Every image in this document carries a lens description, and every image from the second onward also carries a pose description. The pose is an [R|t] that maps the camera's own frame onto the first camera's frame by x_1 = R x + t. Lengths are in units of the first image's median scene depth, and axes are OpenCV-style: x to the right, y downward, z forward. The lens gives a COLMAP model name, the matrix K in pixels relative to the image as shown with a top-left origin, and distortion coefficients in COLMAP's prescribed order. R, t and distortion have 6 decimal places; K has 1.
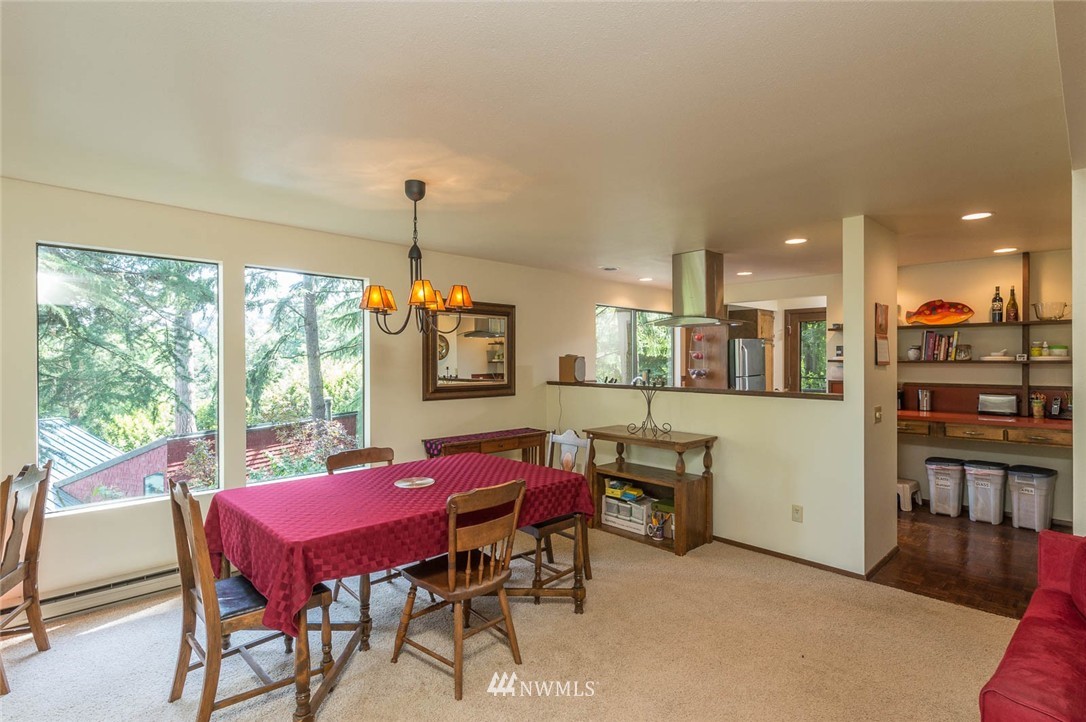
lens RADIAL K [[532.0, 0, 543.0], [0, 532.0, 361.0], [0, 0, 1]] dist [0.028533, -0.016393]
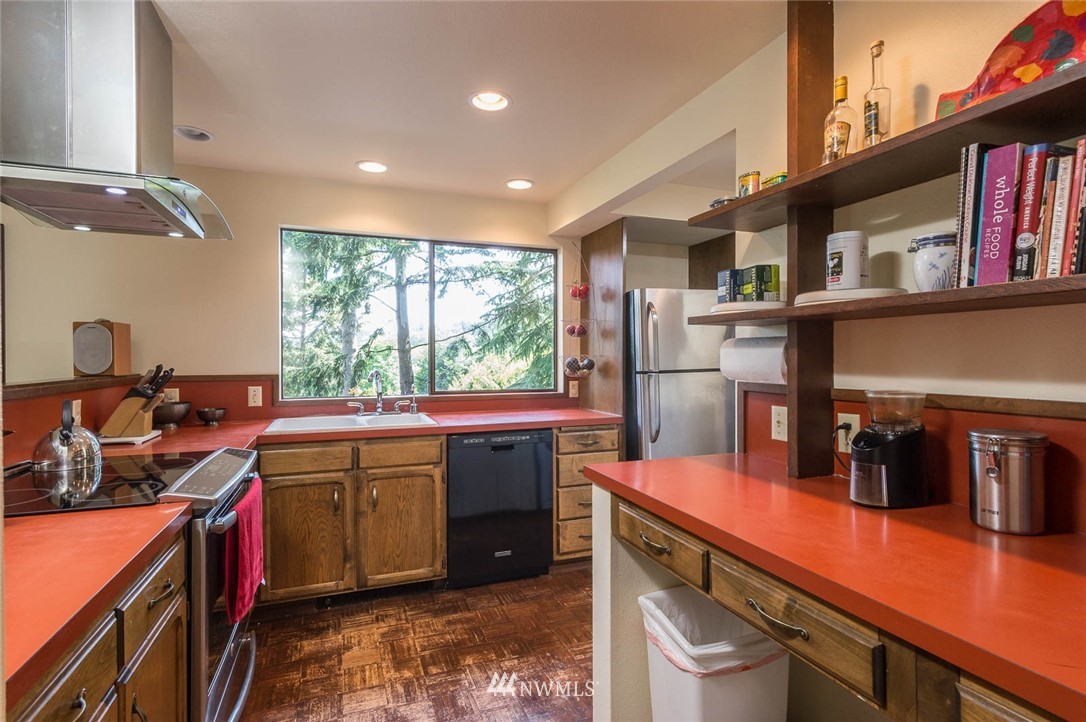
lens RADIAL K [[532.0, 0, 543.0], [0, 532.0, 361.0], [0, 0, 1]] dist [0.028533, -0.016393]
pose [[0.922190, 0.008015, -0.386654, 0.453861], [-0.007576, 0.999968, 0.002661, 0.018973], [0.386662, 0.000476, 0.922221, 0.530436]]
